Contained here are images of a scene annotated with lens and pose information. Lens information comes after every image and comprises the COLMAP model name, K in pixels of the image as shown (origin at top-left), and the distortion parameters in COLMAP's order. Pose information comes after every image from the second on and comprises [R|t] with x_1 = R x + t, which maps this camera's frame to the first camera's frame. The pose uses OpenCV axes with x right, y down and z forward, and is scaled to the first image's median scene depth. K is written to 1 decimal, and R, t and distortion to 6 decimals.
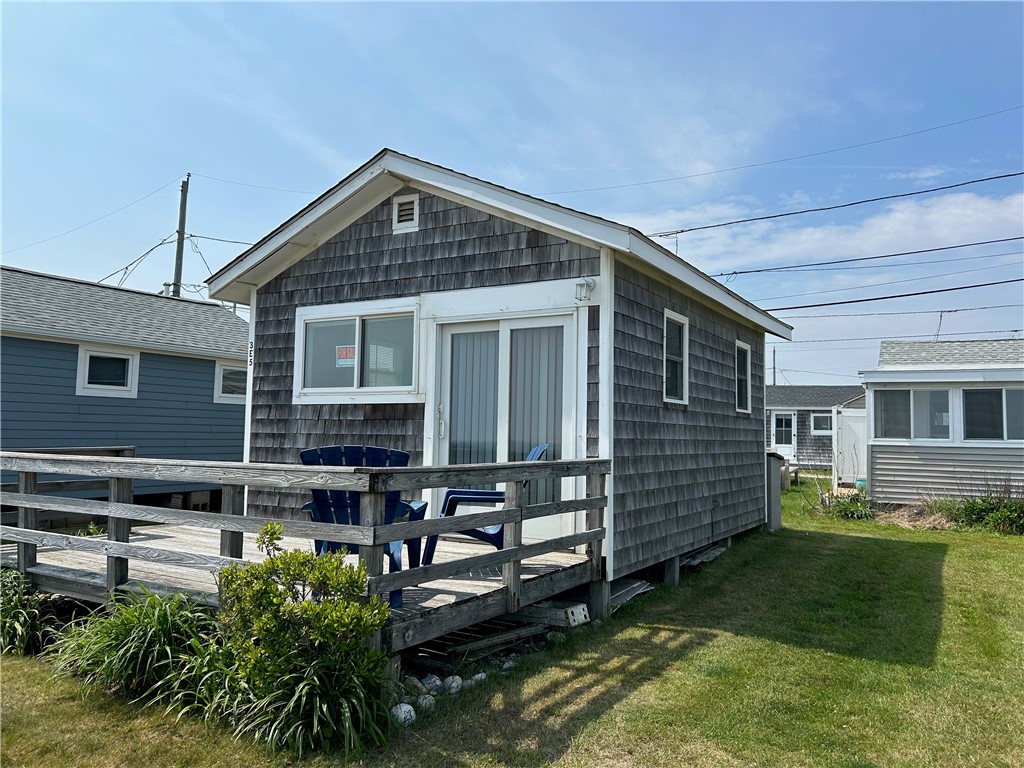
lens RADIAL K [[773.2, 0, 512.7], [0, 773.2, 375.6], [0, 0, 1]] dist [0.004477, 0.000099]
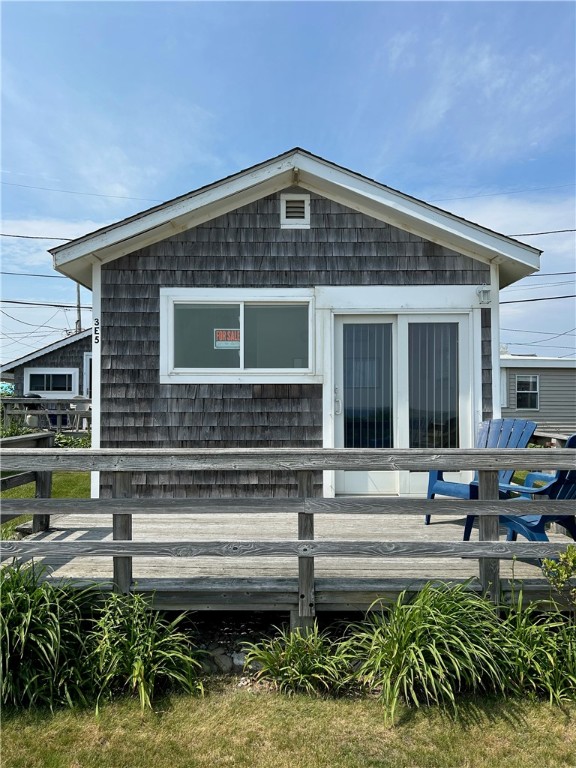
lens RADIAL K [[591.5, 0, 288.0], [0, 591.5, 384.0], [0, 0, 1]] dist [0.030620, -0.000879]
pose [[0.868329, 0.000516, 0.495989, -0.565016], [-0.025508, 0.998723, 0.043618, -0.000491], [-0.495333, -0.050526, 0.867232, 0.262631]]
